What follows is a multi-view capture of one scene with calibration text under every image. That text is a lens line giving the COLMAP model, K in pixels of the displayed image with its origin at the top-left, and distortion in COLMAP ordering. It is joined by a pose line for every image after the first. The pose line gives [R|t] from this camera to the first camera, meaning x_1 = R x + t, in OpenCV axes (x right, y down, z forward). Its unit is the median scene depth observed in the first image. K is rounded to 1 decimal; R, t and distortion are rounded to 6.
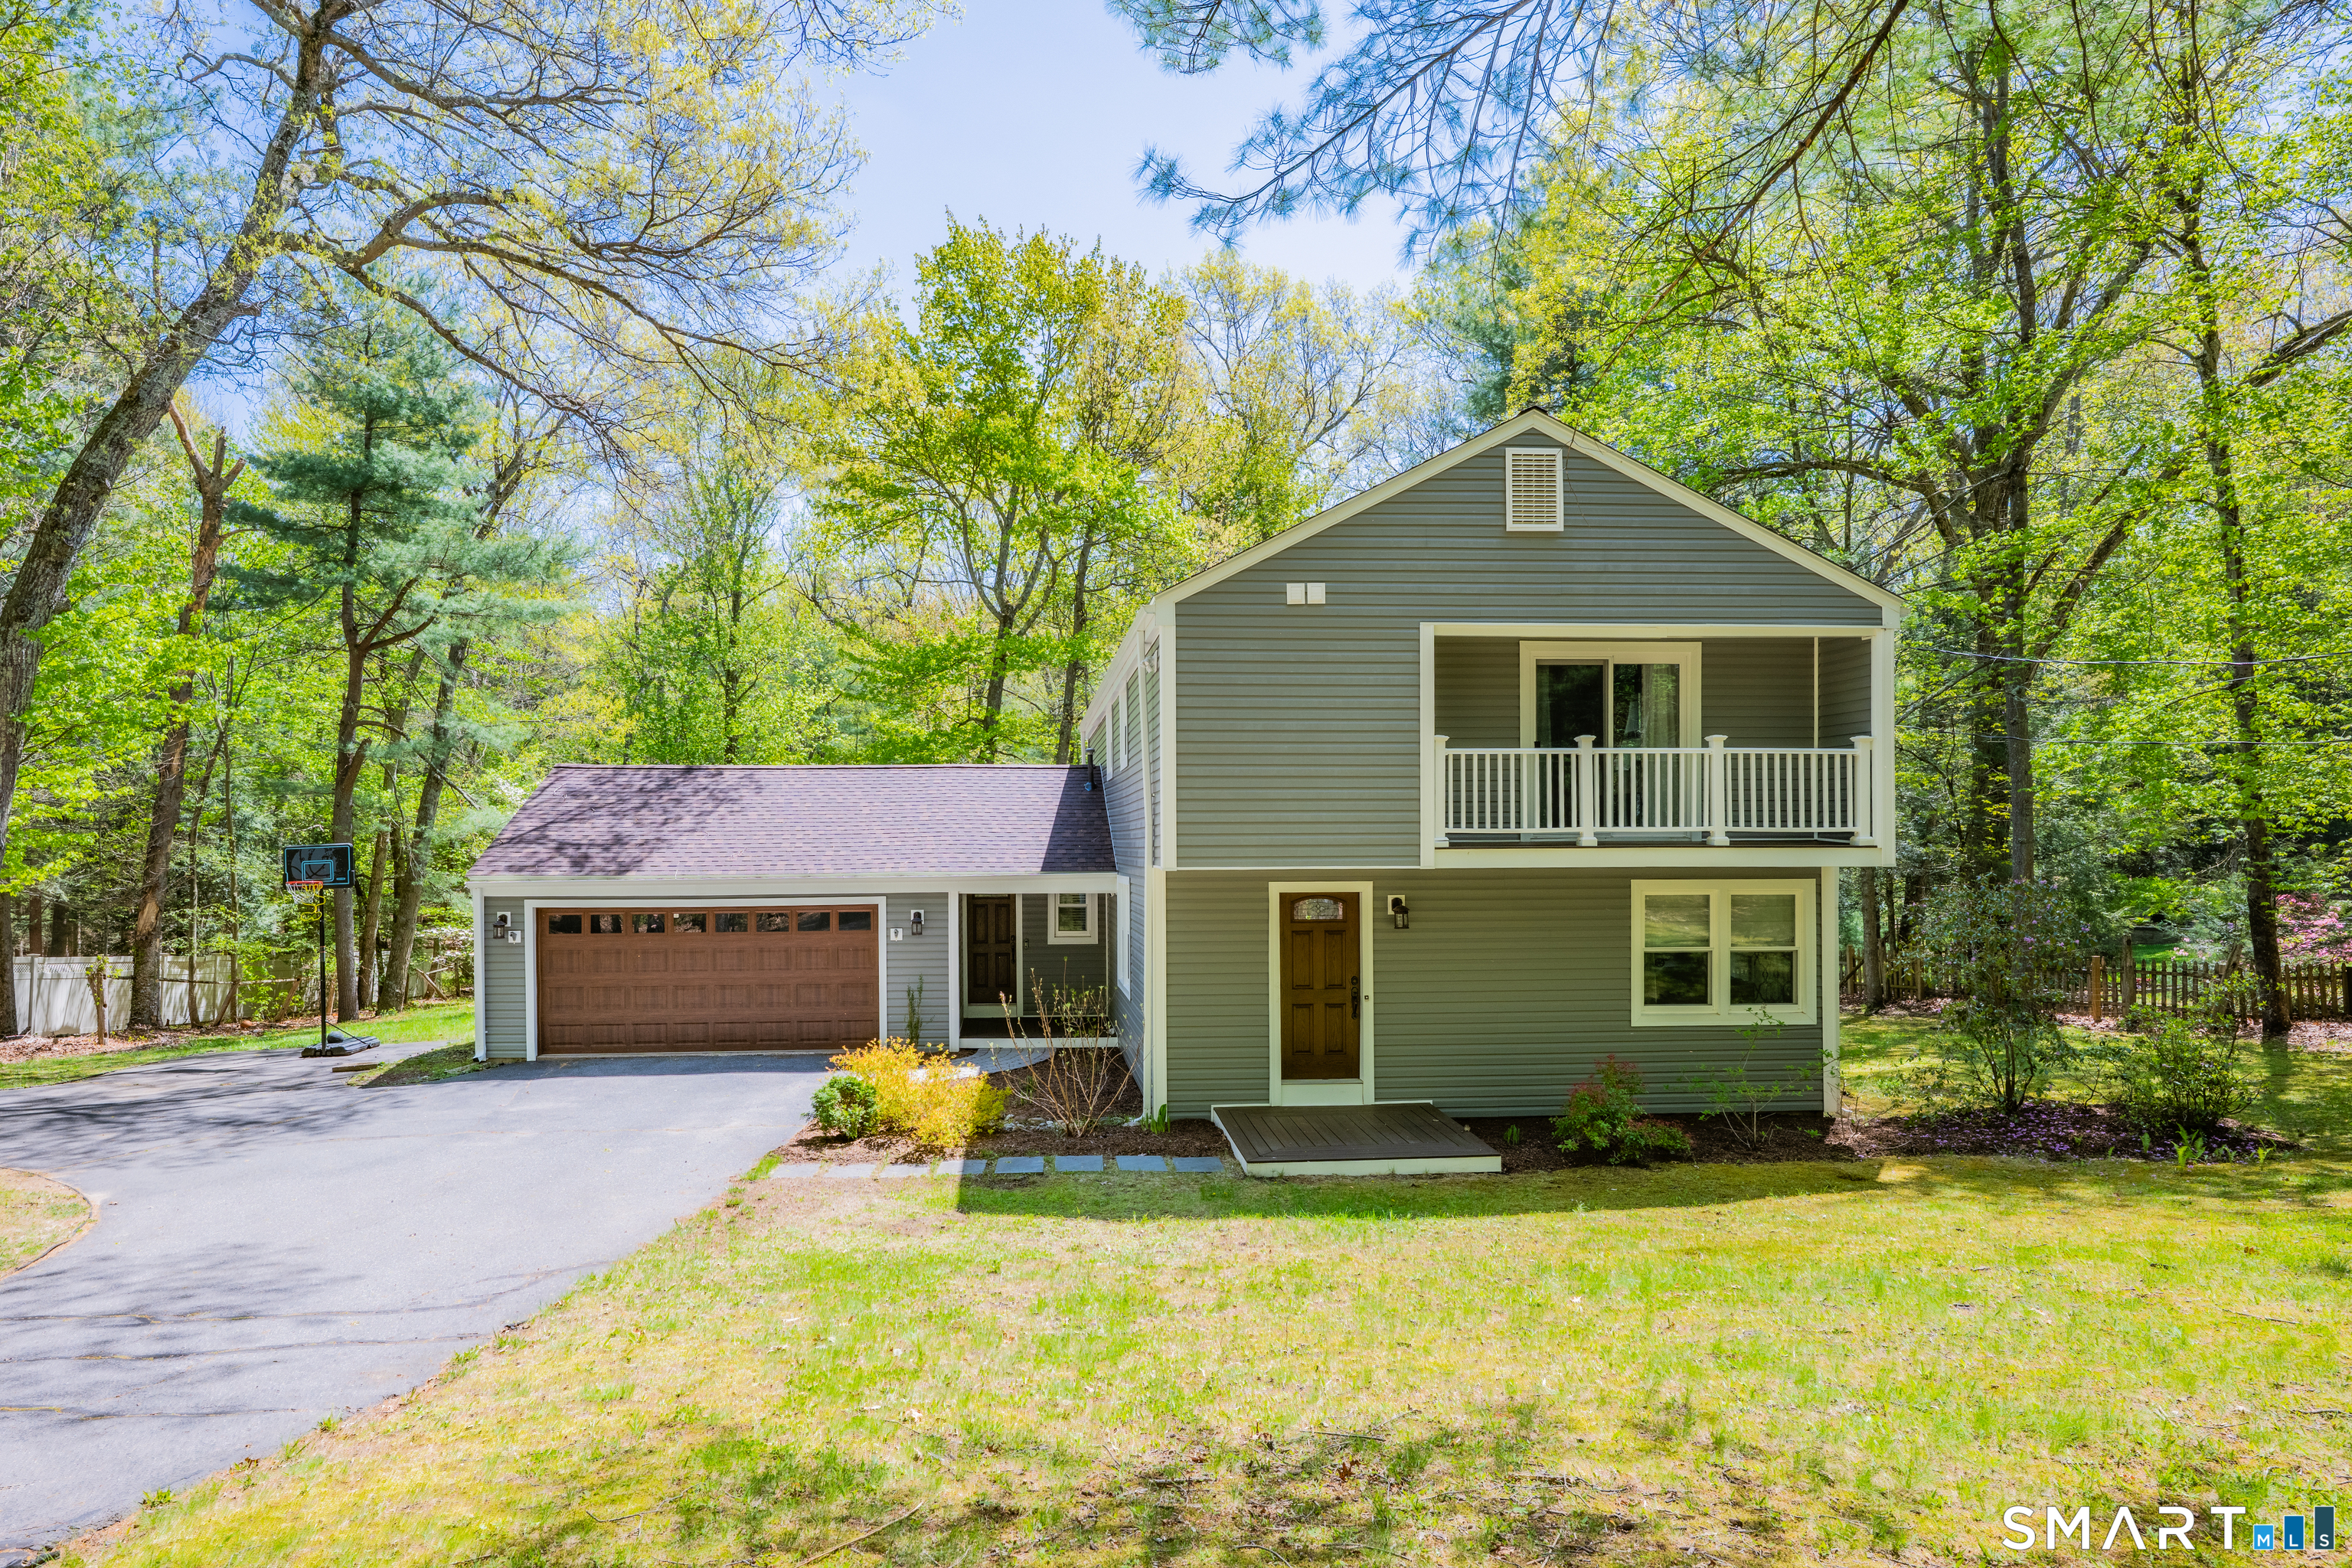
lens RADIAL K [[1177.0, 0, 1059.7], [0, 1177.0, 855.9], [0, 0, 1]] dist [-0.005022, -0.000836]
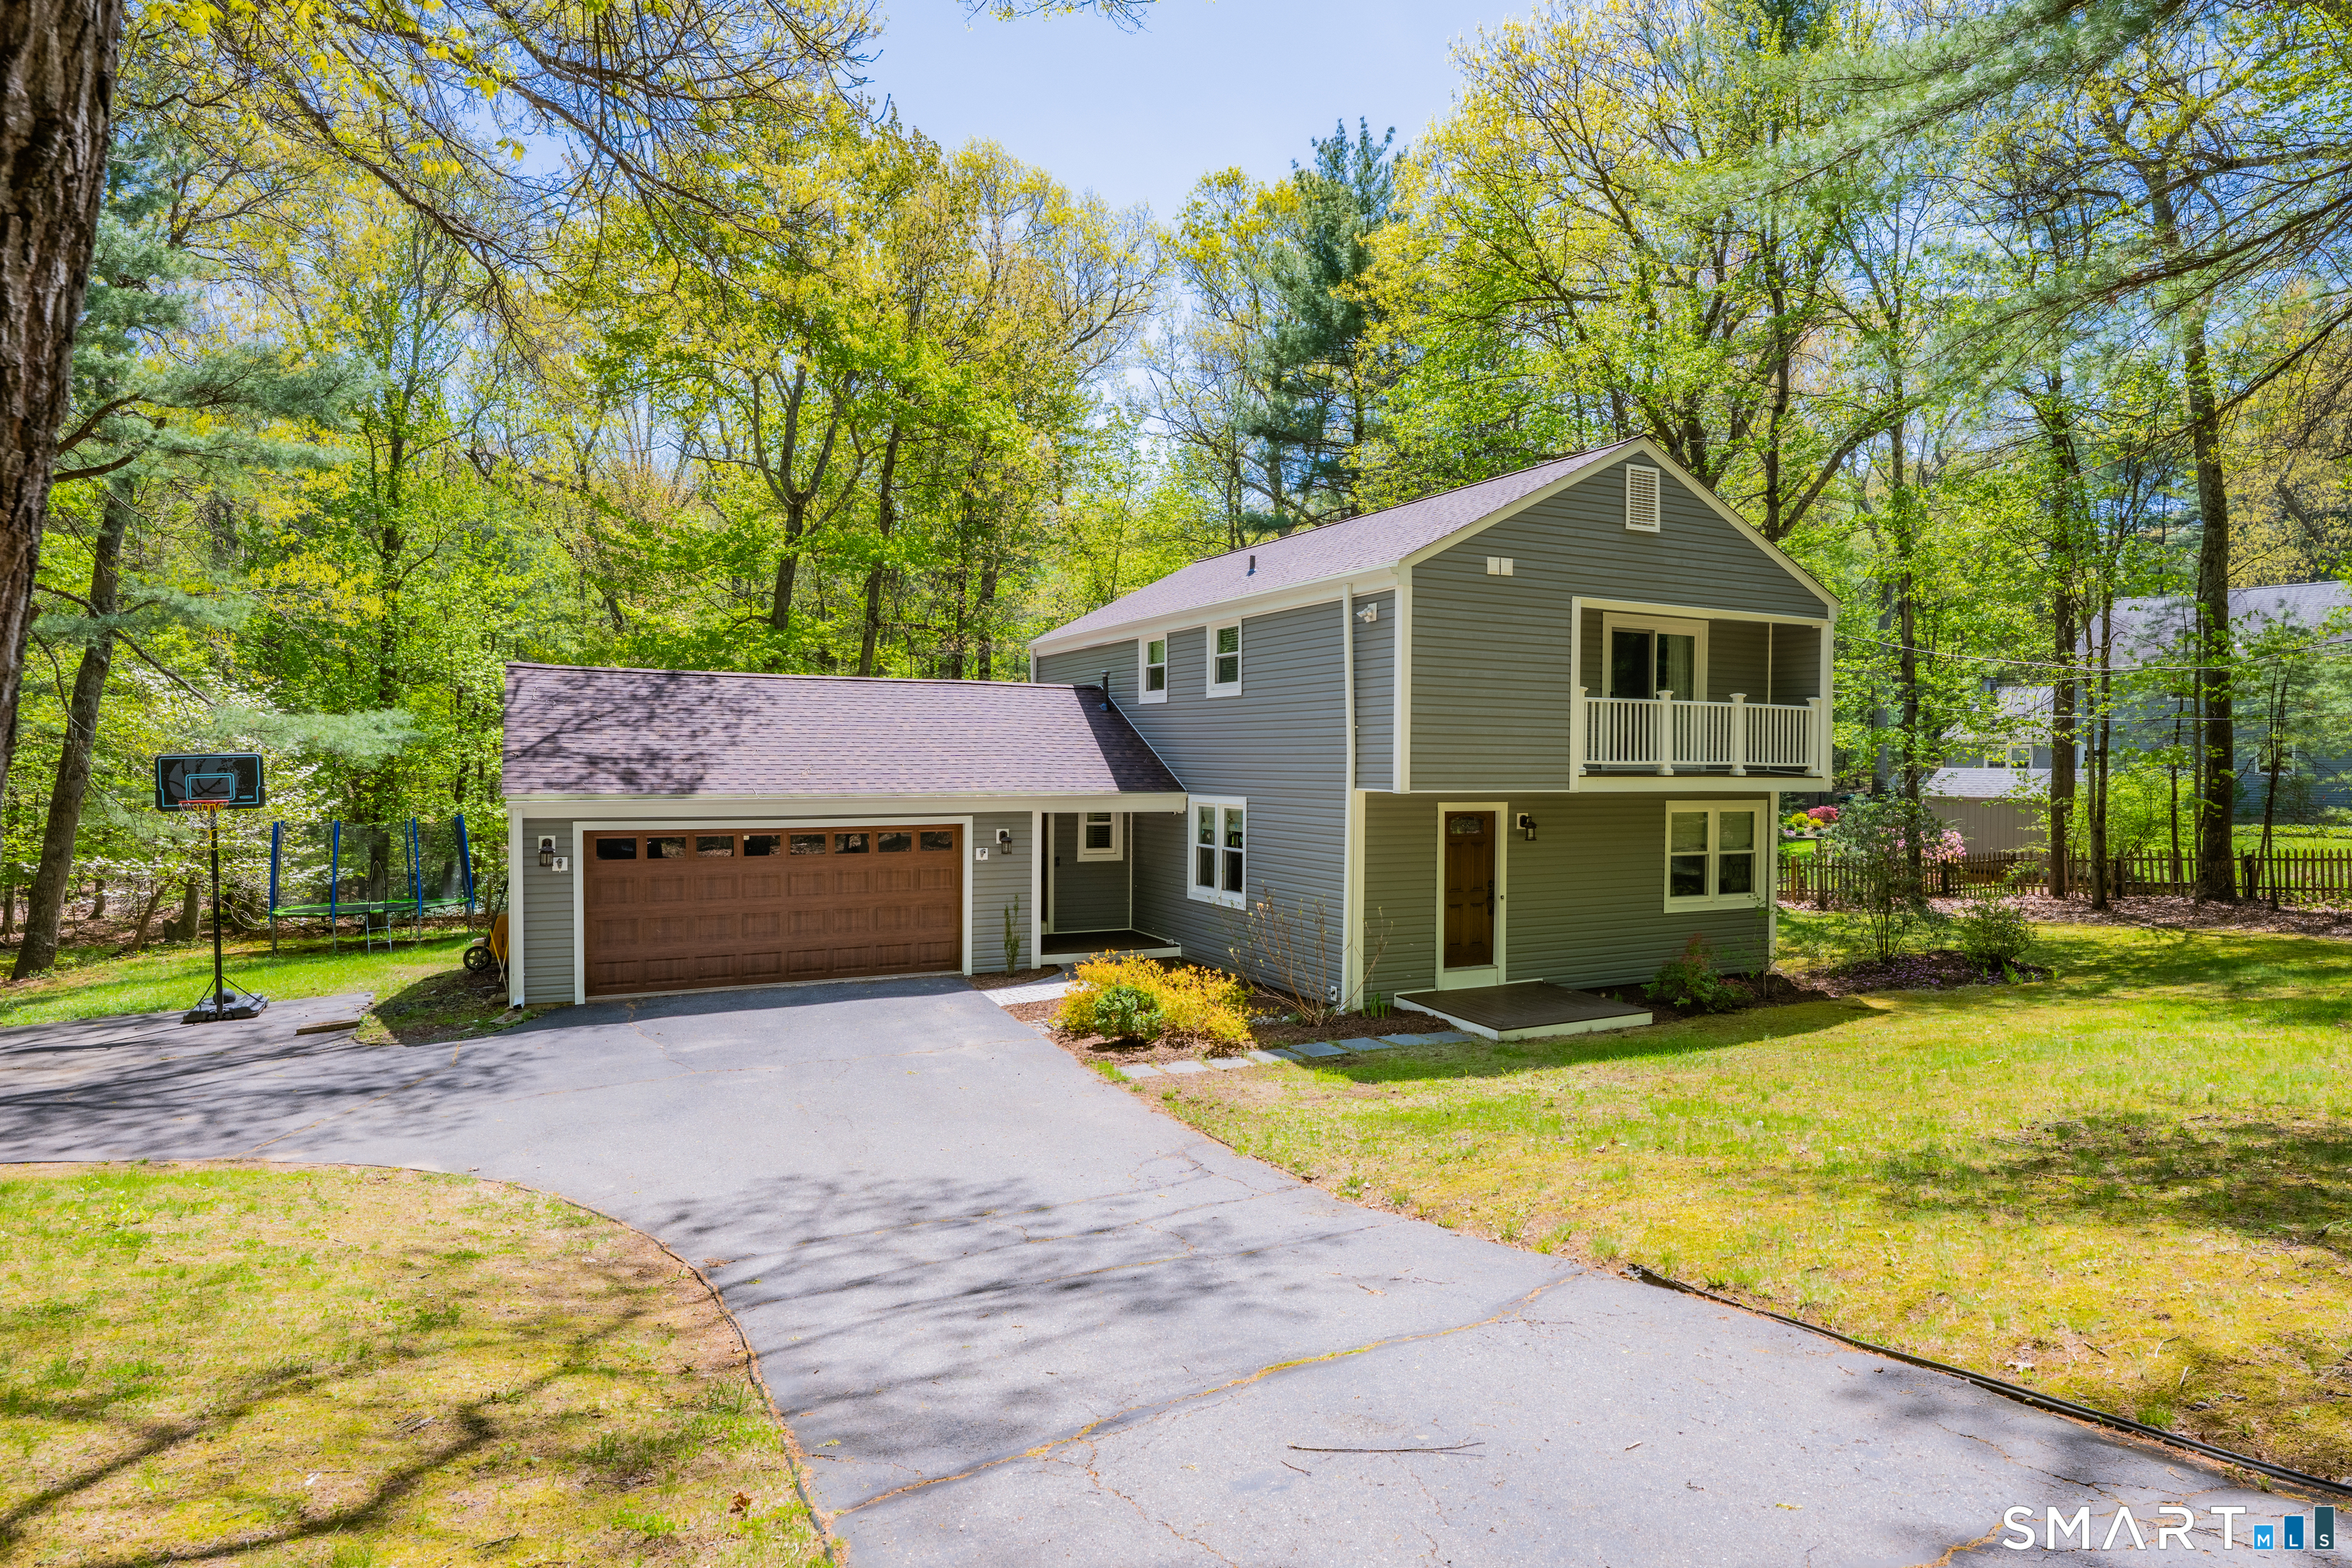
lens RADIAL K [[1272.7, 0, 1176.0], [0, 1272.7, 784.0], [0, 0, 1]] dist [-0.004791, -0.001309]
pose [[0.914196, 0.005637, 0.405233, -0.579913], [-0.010458, 0.999898, 0.009684, -0.006199], [-0.405137, -0.013091, 0.914162, -0.066082]]
